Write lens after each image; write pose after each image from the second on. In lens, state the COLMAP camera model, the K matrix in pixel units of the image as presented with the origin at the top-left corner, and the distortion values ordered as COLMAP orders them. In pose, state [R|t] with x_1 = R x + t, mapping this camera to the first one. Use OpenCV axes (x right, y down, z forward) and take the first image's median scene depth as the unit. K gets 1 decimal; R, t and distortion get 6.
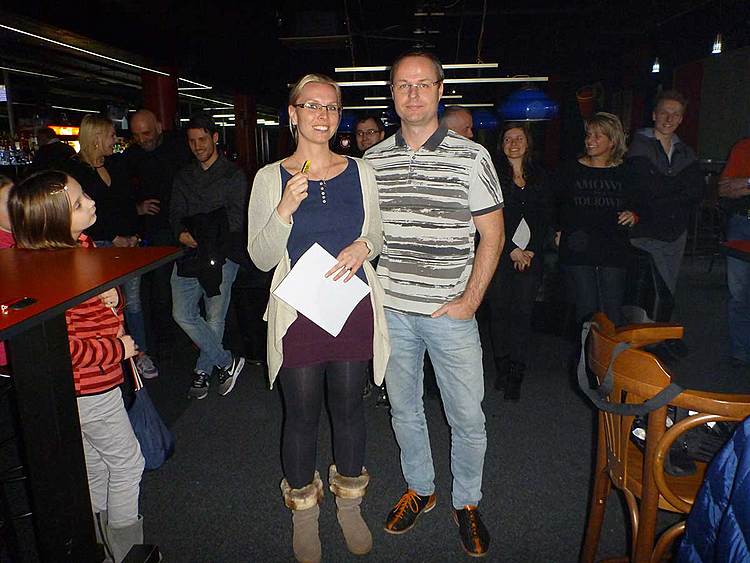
lens RADIAL K [[611.5, 0, 368.9], [0, 611.5, 279.9], [0, 0, 1]] dist [-0.028428, -0.010177]
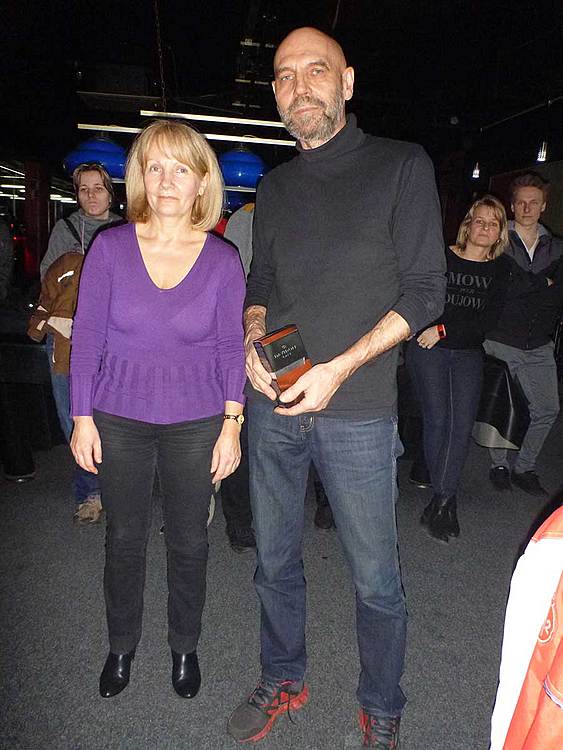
lens RADIAL K [[606.3, 0, 281.5], [0, 606.3, 375.0], [0, 0, 1]] dist [-0.001753, -0.041540]
pose [[0.981498, 0.045240, 0.186052, -0.003486], [-0.044937, 0.998973, -0.005846, -0.003639], [-0.186125, -0.002623, 0.982522, 0.104547]]
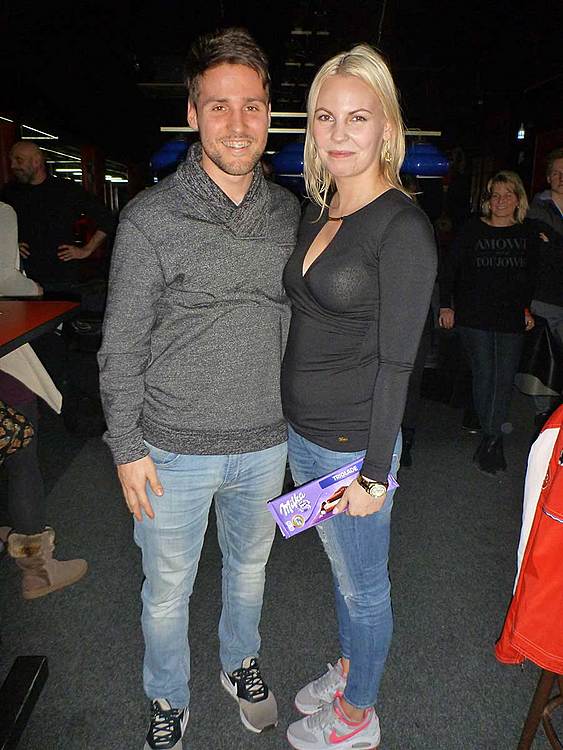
lens RADIAL K [[611.6, 0, 283.1], [0, 611.6, 379.2], [0, 0, 1]] dist [-0.046330, 0.015532]
pose [[0.993824, -0.001393, 0.110956, -0.029600], [-0.004772, 0.998460, 0.055278, 0.000154], [-0.110862, -0.055466, 0.992287, 0.037924]]
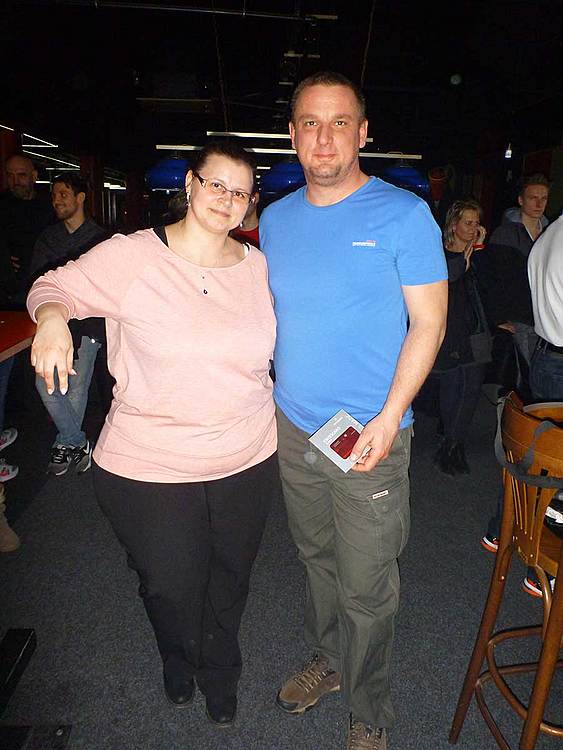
lens RADIAL K [[611.5, 0, 285.6], [0, 611.5, 378.2], [0, 0, 1]] dist [-0.028428, -0.010177]
pose [[0.992338, 0.018566, 0.122146, -0.022451], [-0.023463, 0.998973, 0.038774, -0.000086], [-0.121300, -0.041343, 0.991754, 0.009399]]
